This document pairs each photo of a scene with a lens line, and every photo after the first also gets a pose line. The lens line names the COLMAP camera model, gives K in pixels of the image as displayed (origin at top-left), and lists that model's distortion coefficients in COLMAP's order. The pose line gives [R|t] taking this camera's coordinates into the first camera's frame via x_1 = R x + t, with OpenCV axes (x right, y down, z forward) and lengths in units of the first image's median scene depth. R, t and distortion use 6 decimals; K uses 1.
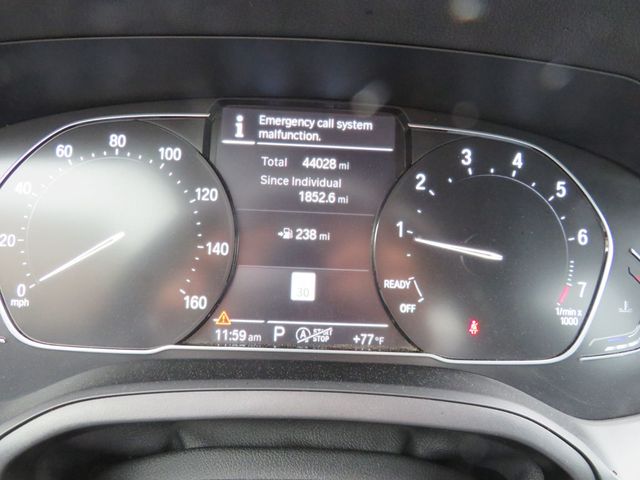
lens RADIAL K [[451.3, 0, 322.9], [0, 451.3, 239.9], [0, 0, 1]] dist [-0.057938, 0.022380]
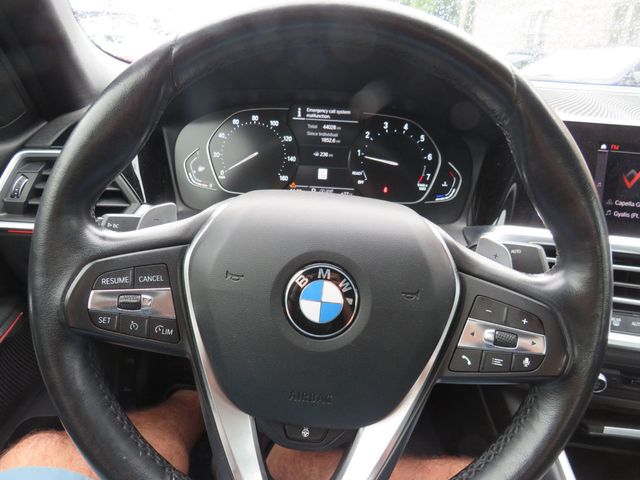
lens RADIAL K [[451.3, 0, 316.5], [0, 451.3, 238.3], [0, 0, 1]] dist [-0.057938, 0.022380]
pose [[0.997470, 0.025129, -0.066504, 0.107999], [-0.016425, 0.991596, 0.128327, 0.138583], [0.069169, -0.126910, 0.989500, -1.696229]]
